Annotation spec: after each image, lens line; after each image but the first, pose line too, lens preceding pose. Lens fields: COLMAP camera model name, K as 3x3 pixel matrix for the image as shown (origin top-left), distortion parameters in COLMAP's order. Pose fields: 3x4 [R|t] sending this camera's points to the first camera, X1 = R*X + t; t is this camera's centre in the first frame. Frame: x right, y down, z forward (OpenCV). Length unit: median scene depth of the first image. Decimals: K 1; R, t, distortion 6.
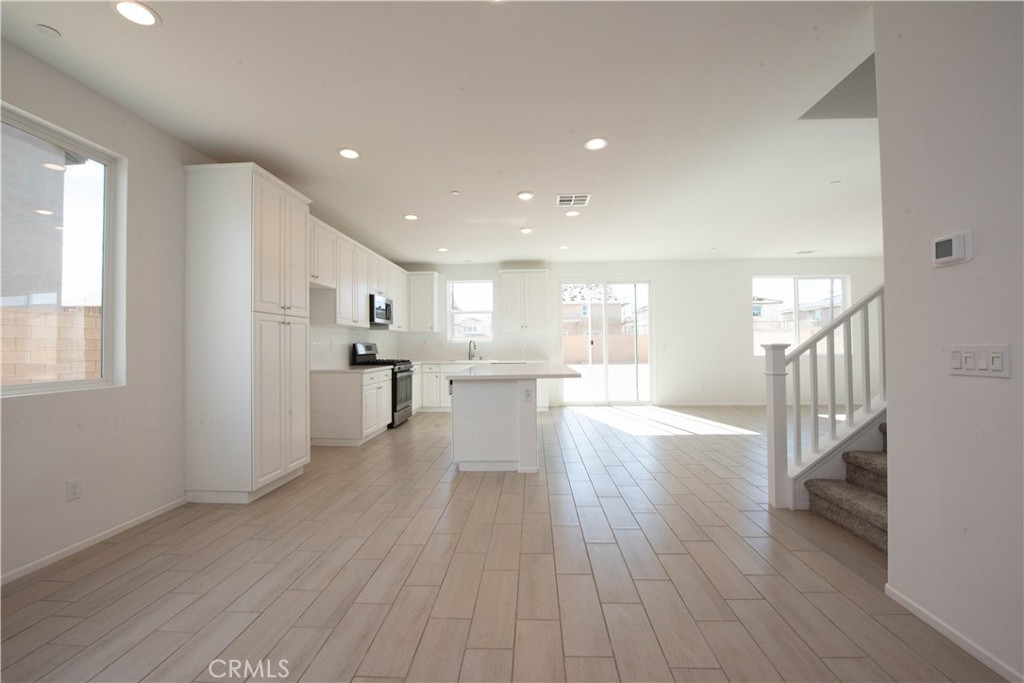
lens RADIAL K [[407.2, 0, 512.0], [0, 407.2, 341.5], [0, 0, 1]] dist [-0.001936, -0.000109]
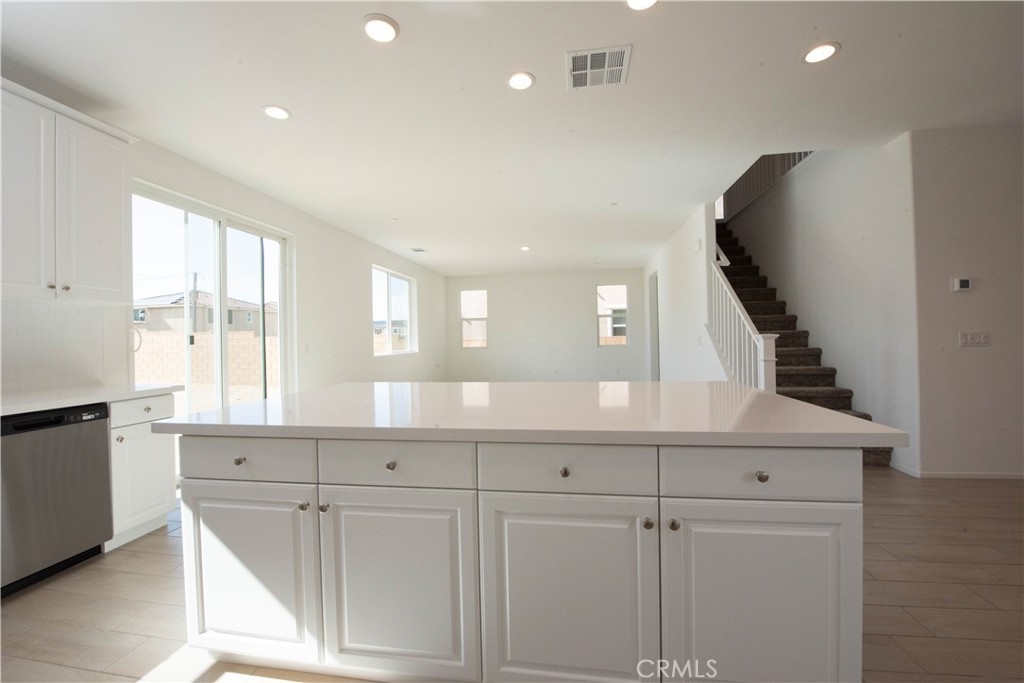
lens RADIAL K [[414.0, 0, 512.0], [0, 414.0, 341.5], [0, 0, 1]] dist [-0.000353, -0.000034]
pose [[0.117352, 0.004143, 0.993082, -0.302952], [0.008620, 0.999949, -0.005190, 0.013342], [-0.993053, 0.009170, 0.117311, 0.780027]]
